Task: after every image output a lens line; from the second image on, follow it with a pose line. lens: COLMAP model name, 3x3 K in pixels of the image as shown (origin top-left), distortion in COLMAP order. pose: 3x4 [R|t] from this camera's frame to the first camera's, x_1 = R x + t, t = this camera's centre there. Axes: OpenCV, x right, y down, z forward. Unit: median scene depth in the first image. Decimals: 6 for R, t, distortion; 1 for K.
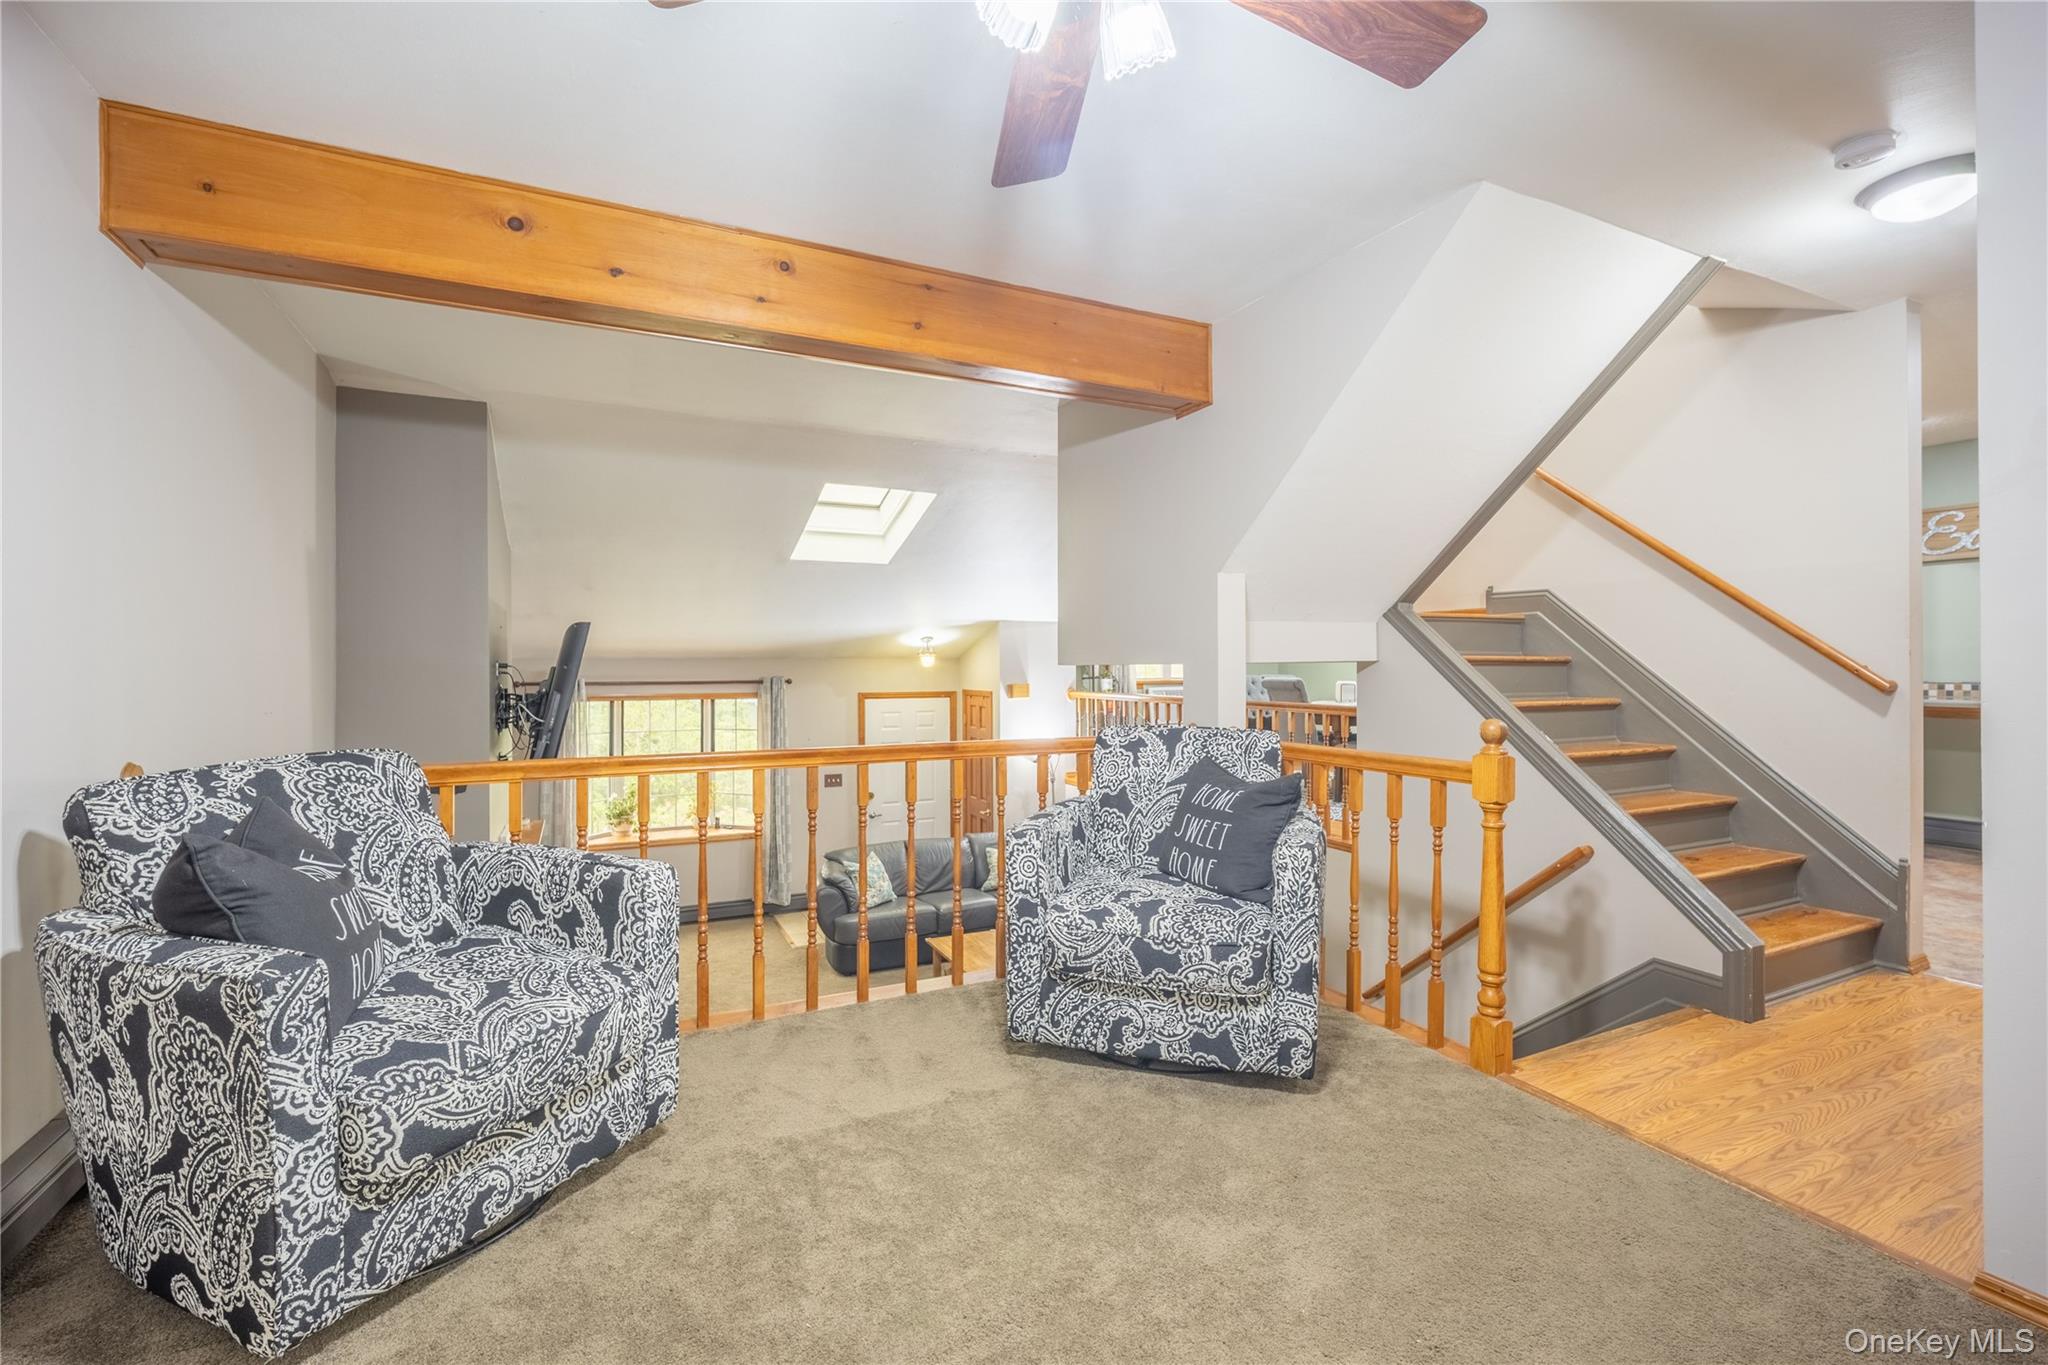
lens RADIAL K [[892.0, 0, 1019.0], [0, 892.0, 670.4], [0, 0, 1]] dist [-0.015590, 0.002284]
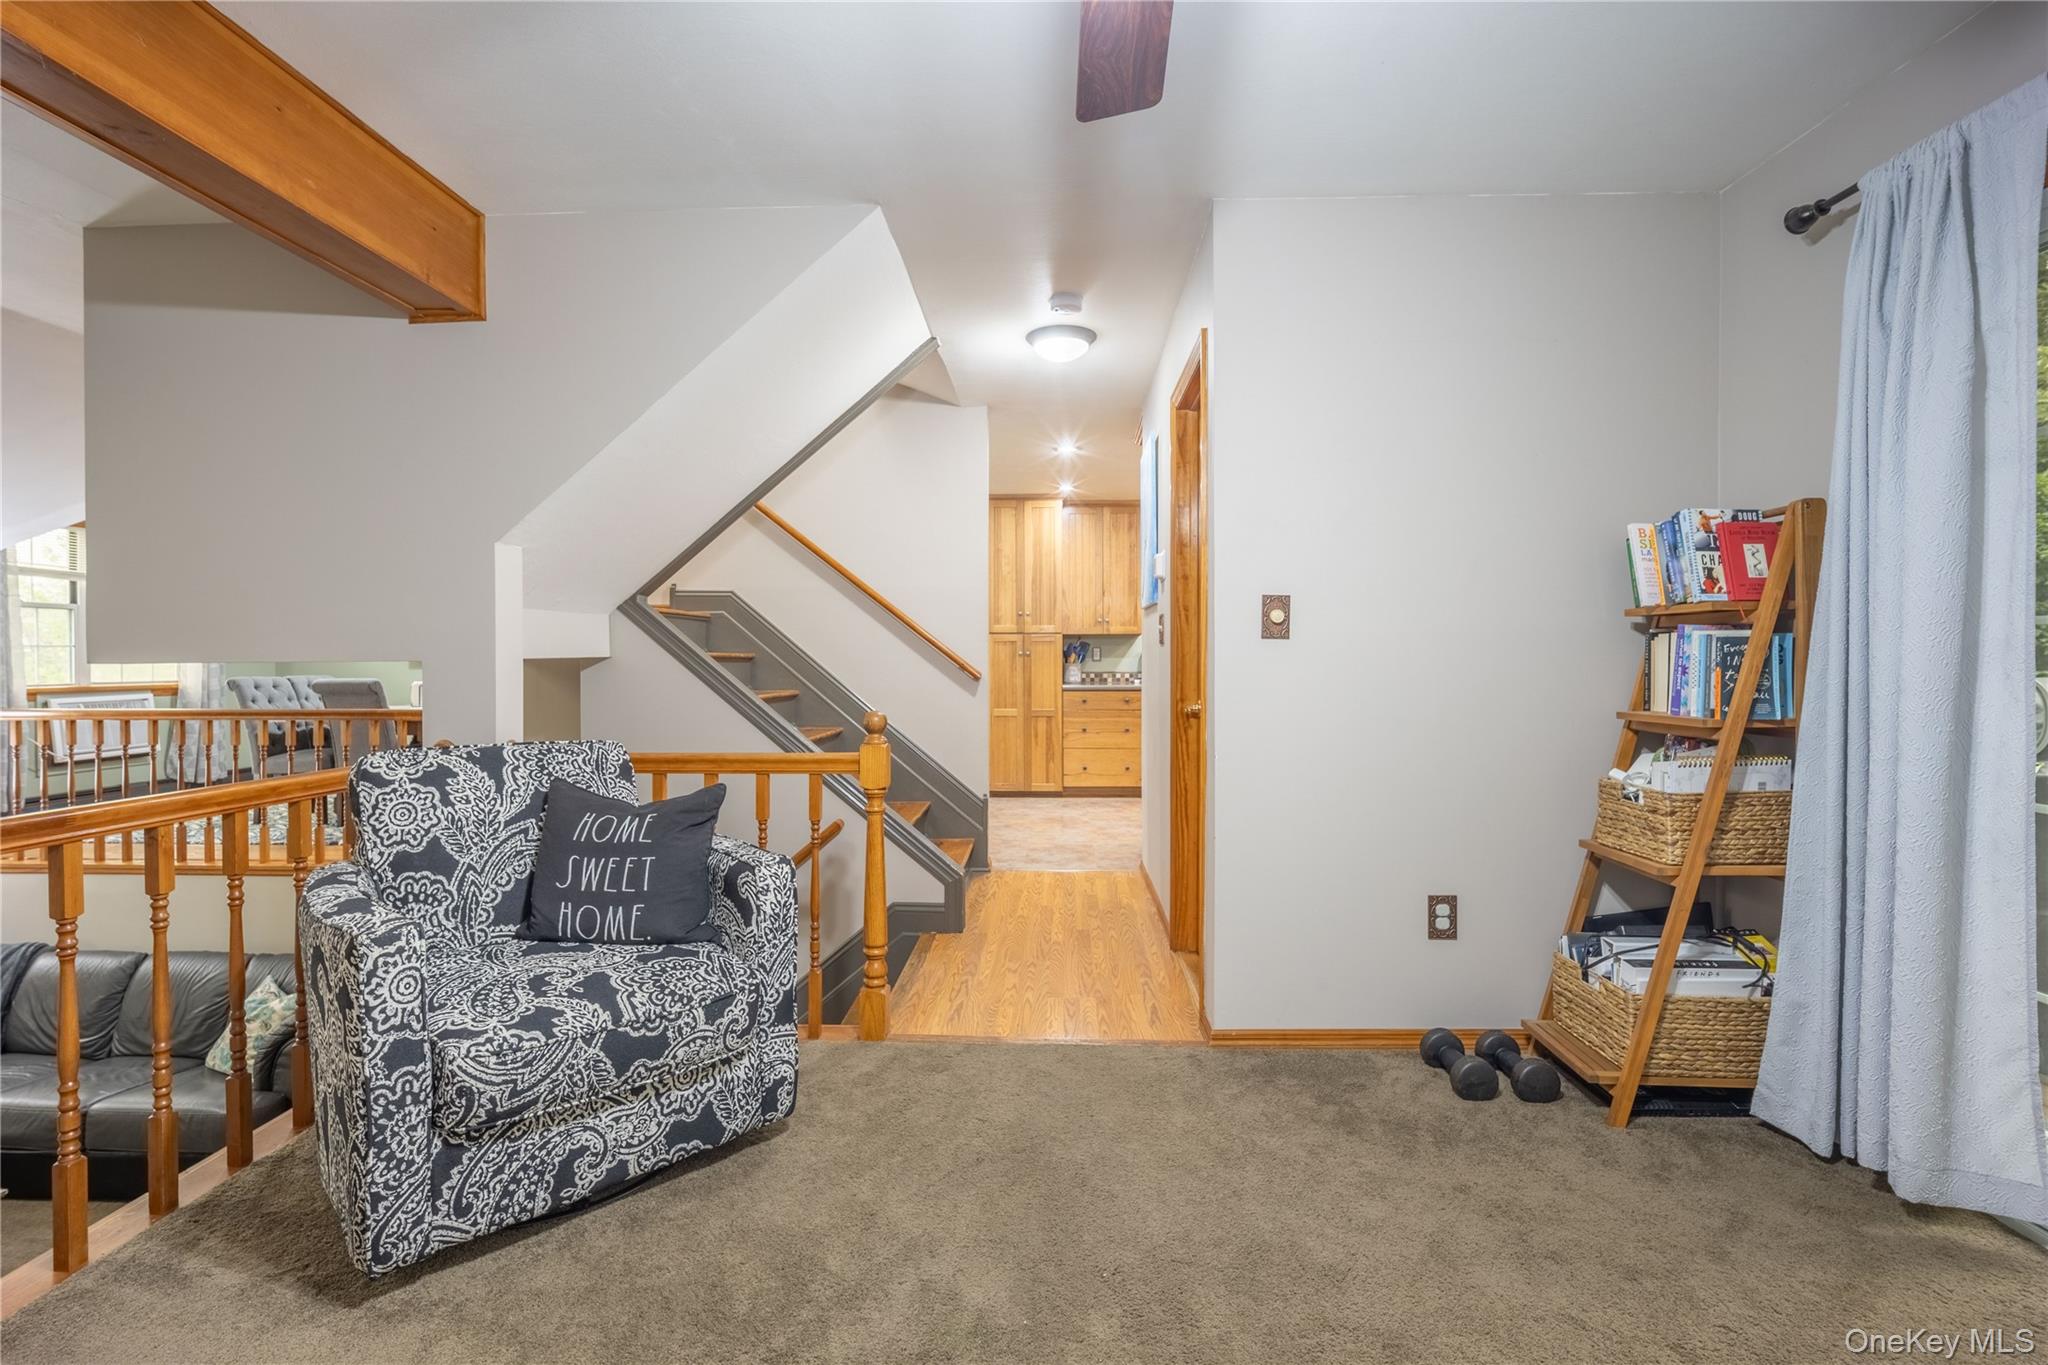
lens RADIAL K [[892.0, 0, 1010.4], [0, 892.0, 672.6], [0, 0, 1]] dist [-0.015590, 0.002284]
pose [[0.475239, -0.012720, 0.879765, -0.333296], [0.007488, 0.999918, 0.010412, -0.001876], [-0.879825, 0.001639, 0.475295, 0.337533]]
